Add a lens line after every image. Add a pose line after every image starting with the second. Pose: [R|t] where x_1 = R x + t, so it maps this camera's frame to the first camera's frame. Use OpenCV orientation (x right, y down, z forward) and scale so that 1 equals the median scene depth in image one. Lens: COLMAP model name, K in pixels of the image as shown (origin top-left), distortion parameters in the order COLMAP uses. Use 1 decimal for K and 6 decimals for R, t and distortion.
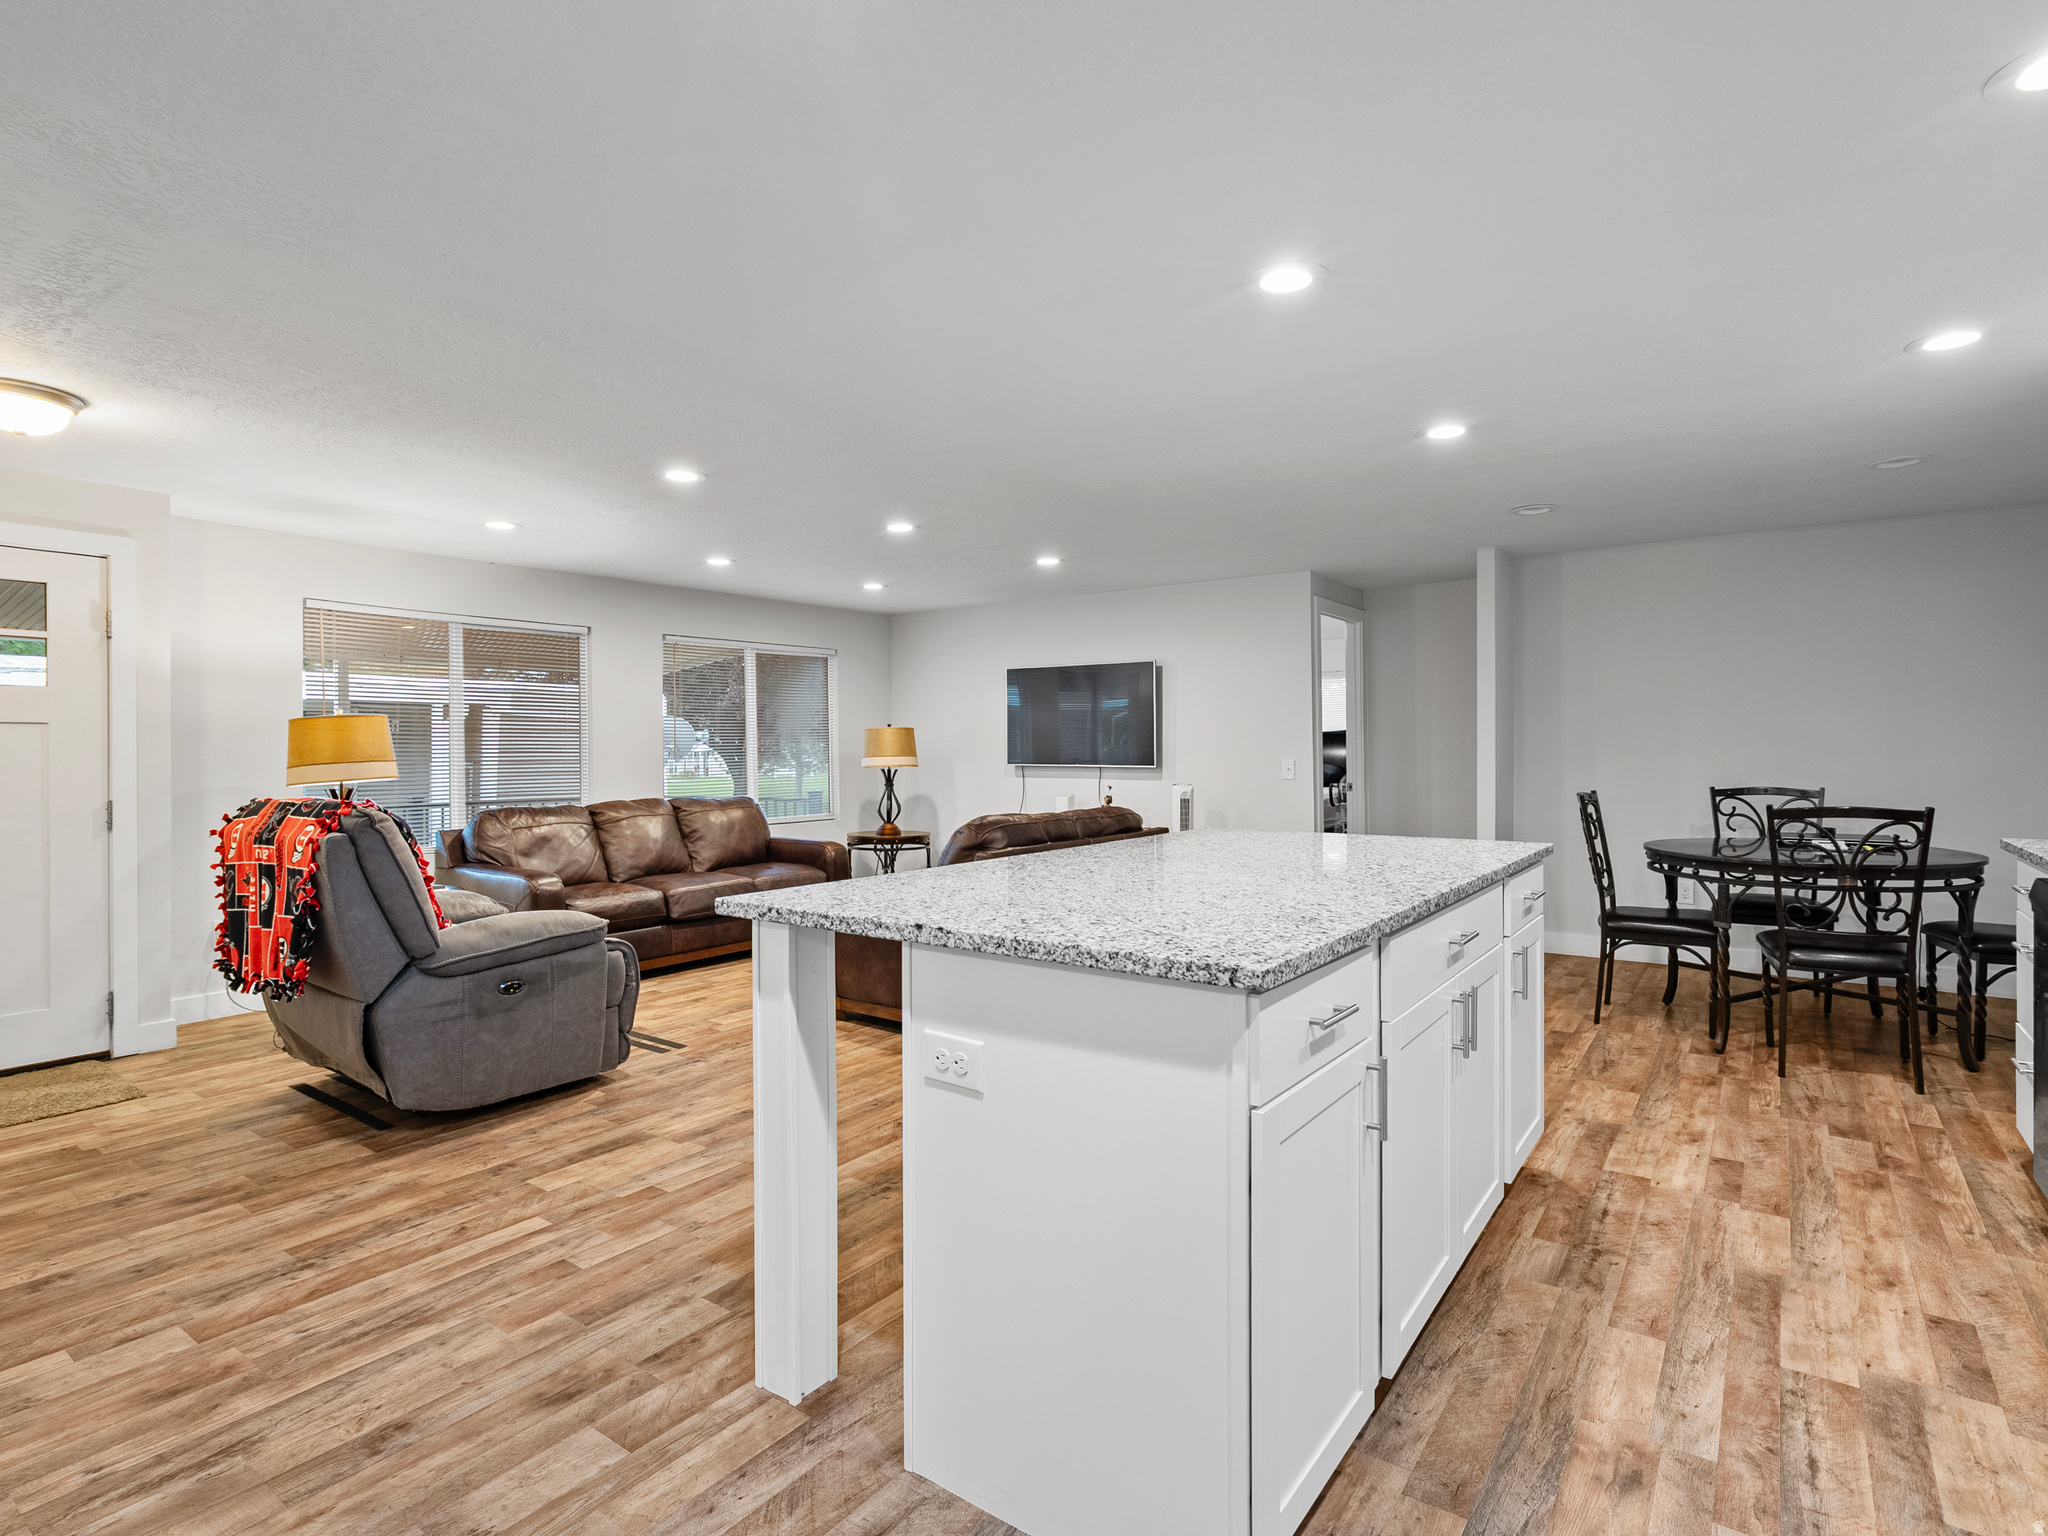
lens RADIAL K [[1050.9, 0, 1046.5], [0, 1050.9, 741.7], [0, 0, 1]] dist [-0.007050, 0.000616]
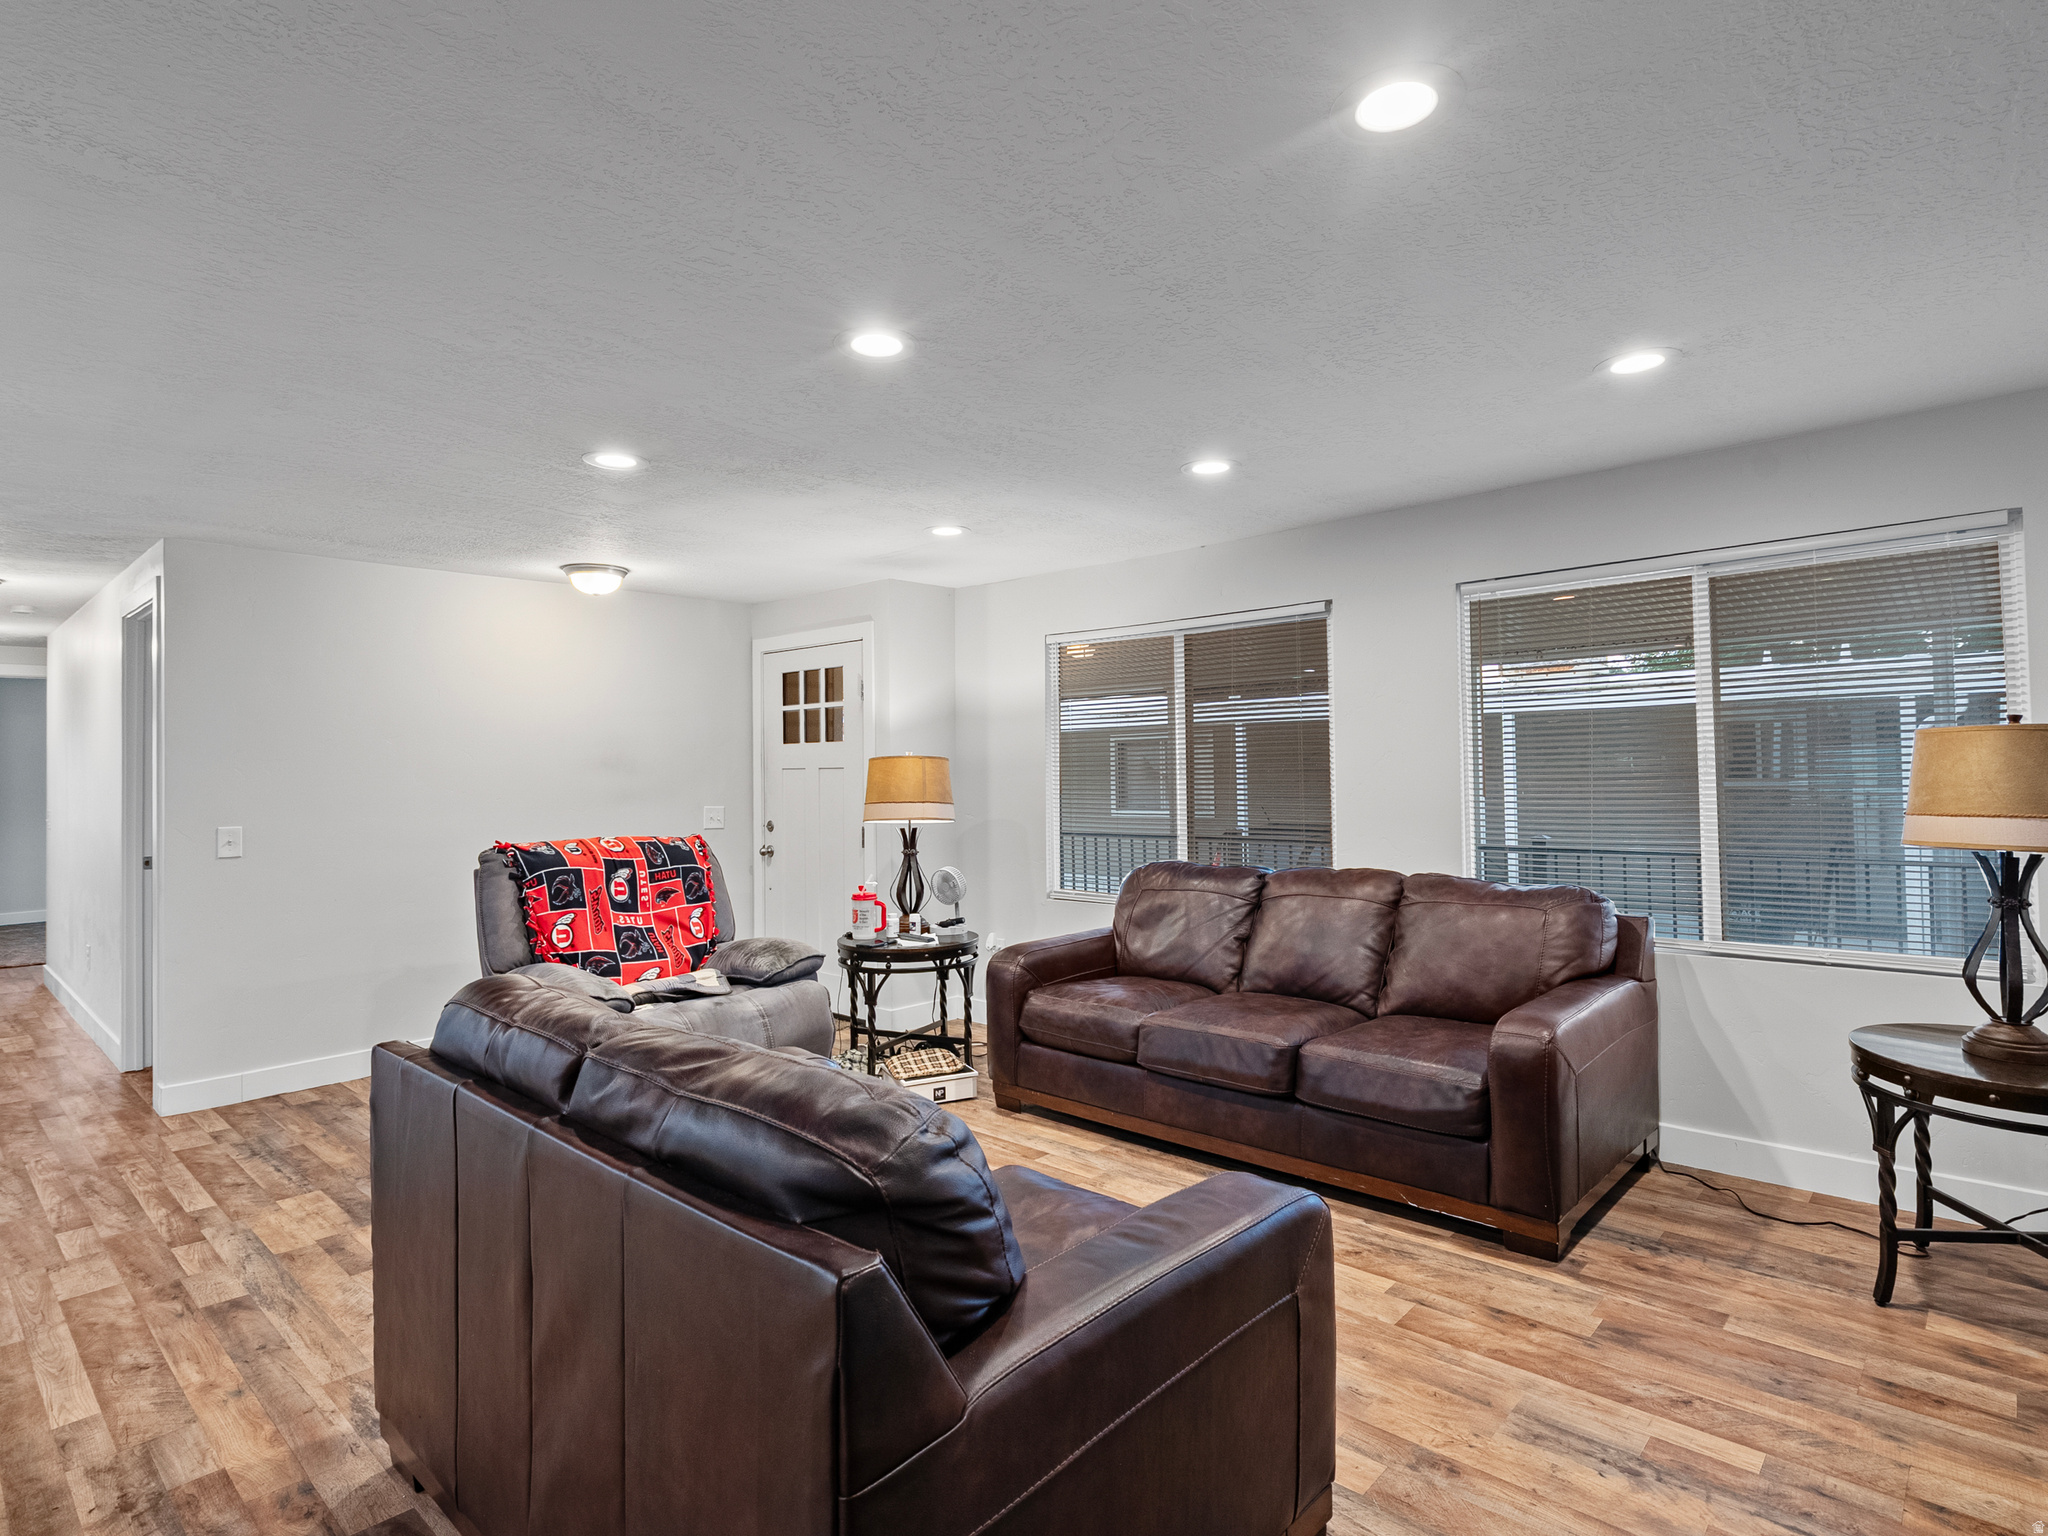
lens RADIAL K [[1050.9, 0, 1016.7], [0, 1050.9, 789.3], [0, 0, 1]] dist [-0.007050, 0.000616]
pose [[-0.119476, 0.030238, -0.992377, 0.409536], [0.026171, 0.999285, 0.027298, -0.023938], [0.992492, -0.022710, -0.120182, 1.449207]]
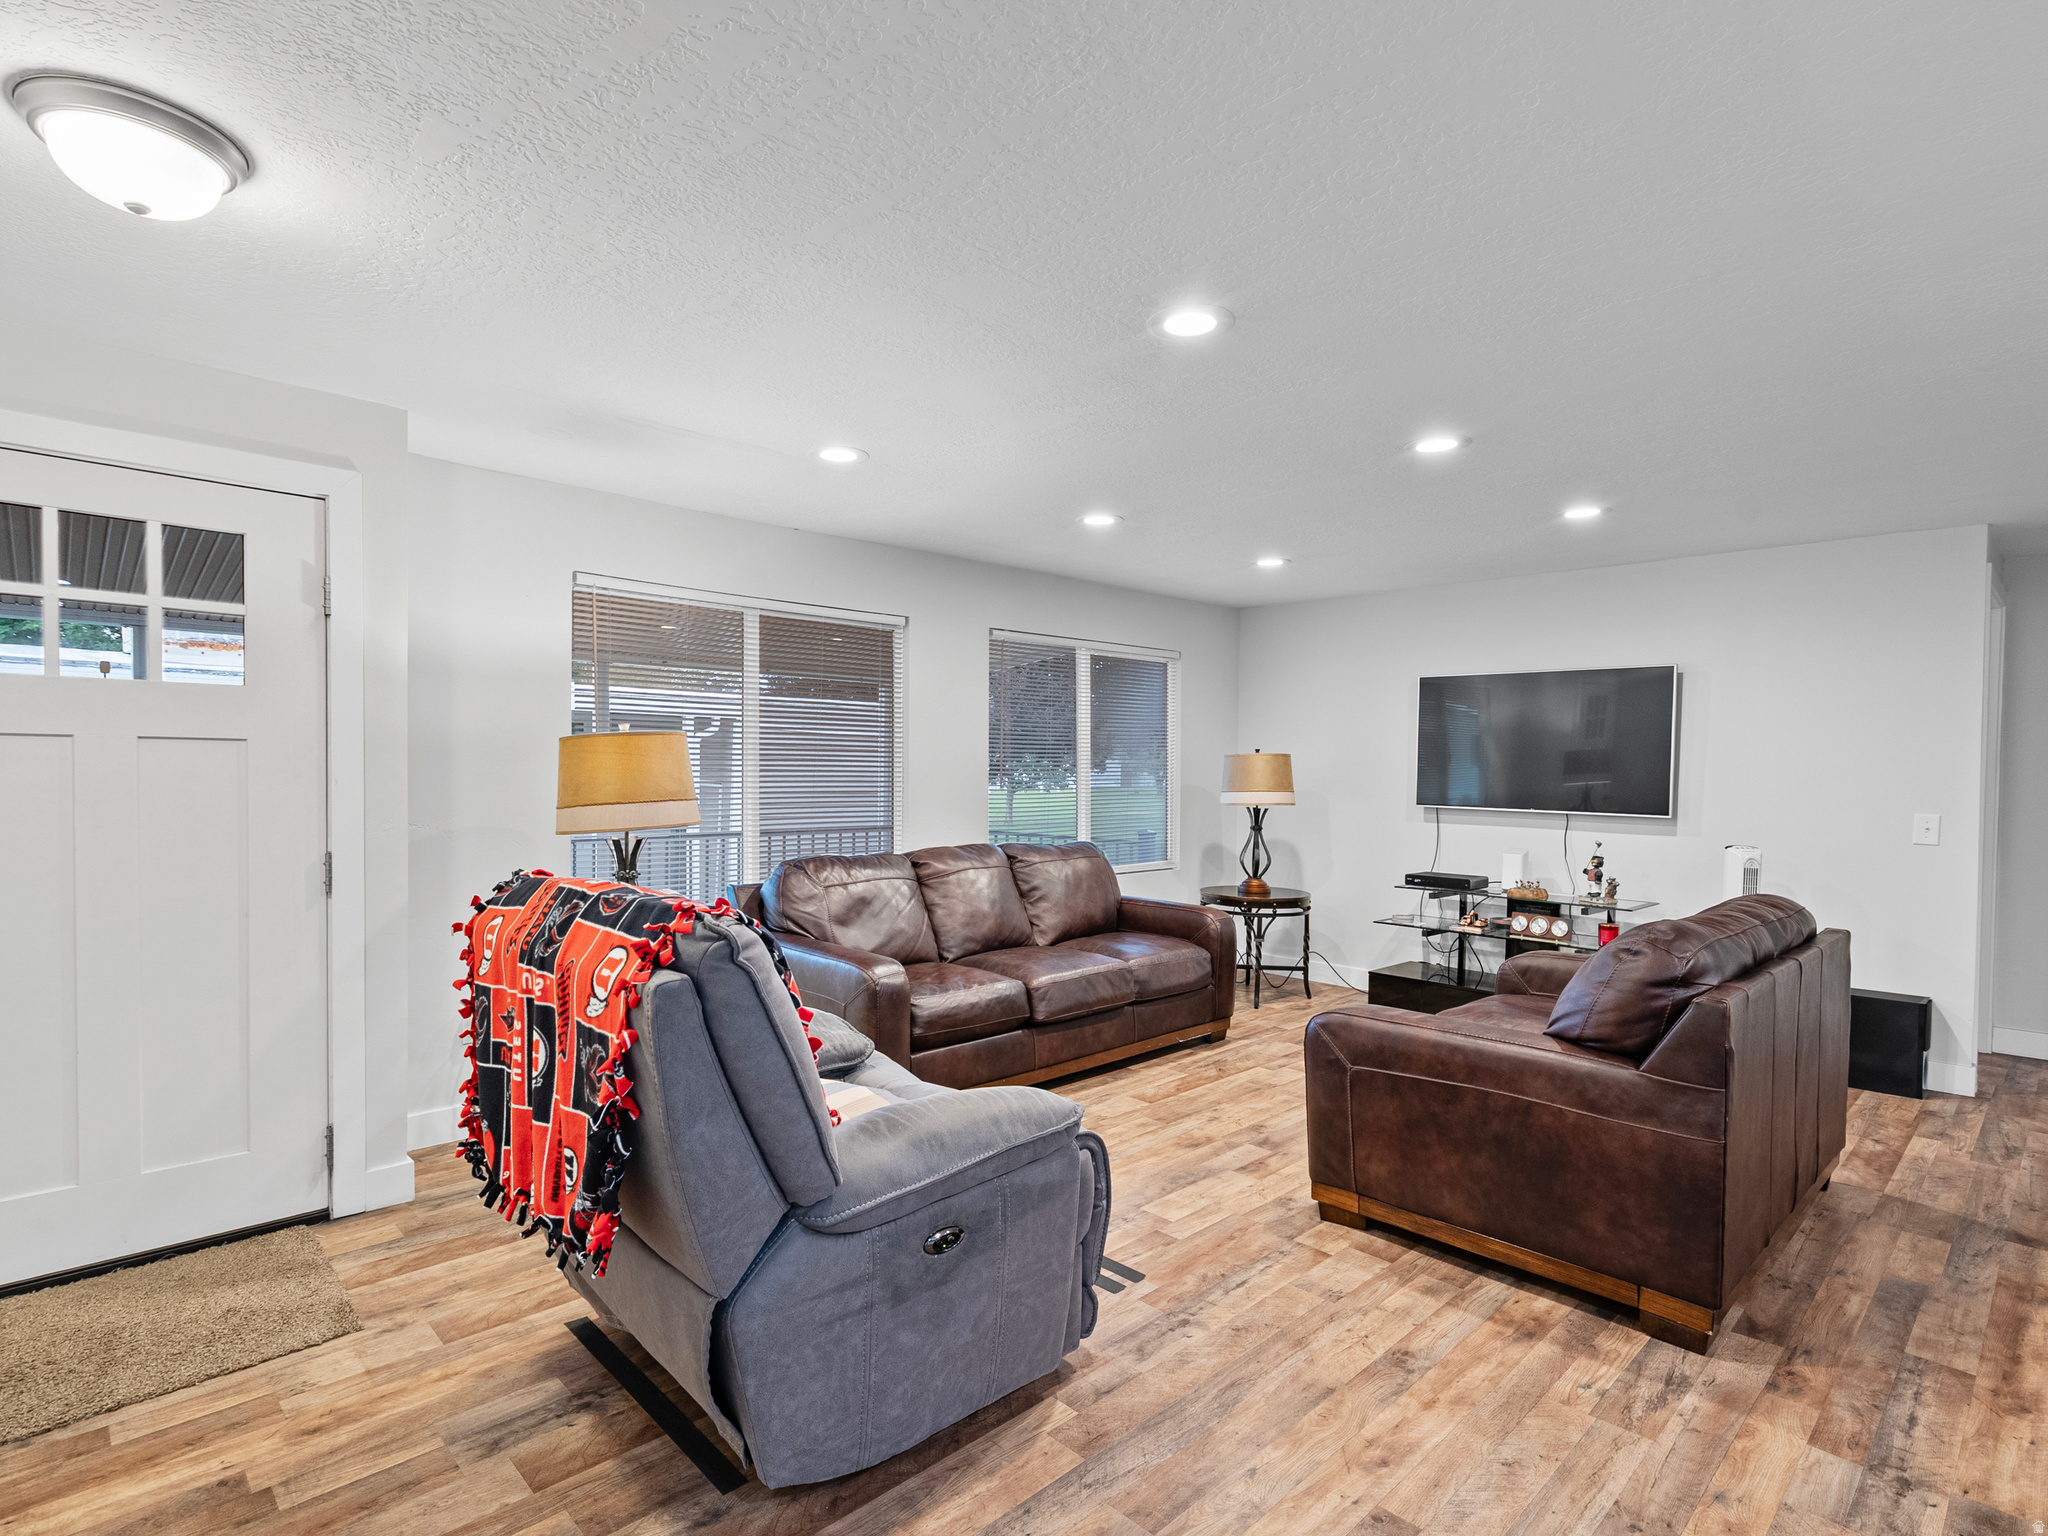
lens RADIAL K [[1050.9, 0, 1037.2], [0, 1050.9, 782.1], [0, 0, 1]] dist [-0.007050, 0.000616]
pose [[0.983996, 0.019909, -0.177075, -0.332025], [-0.016015, 0.999598, 0.023395, -0.014954], [0.177469, -0.020185, 0.983919, 0.427712]]
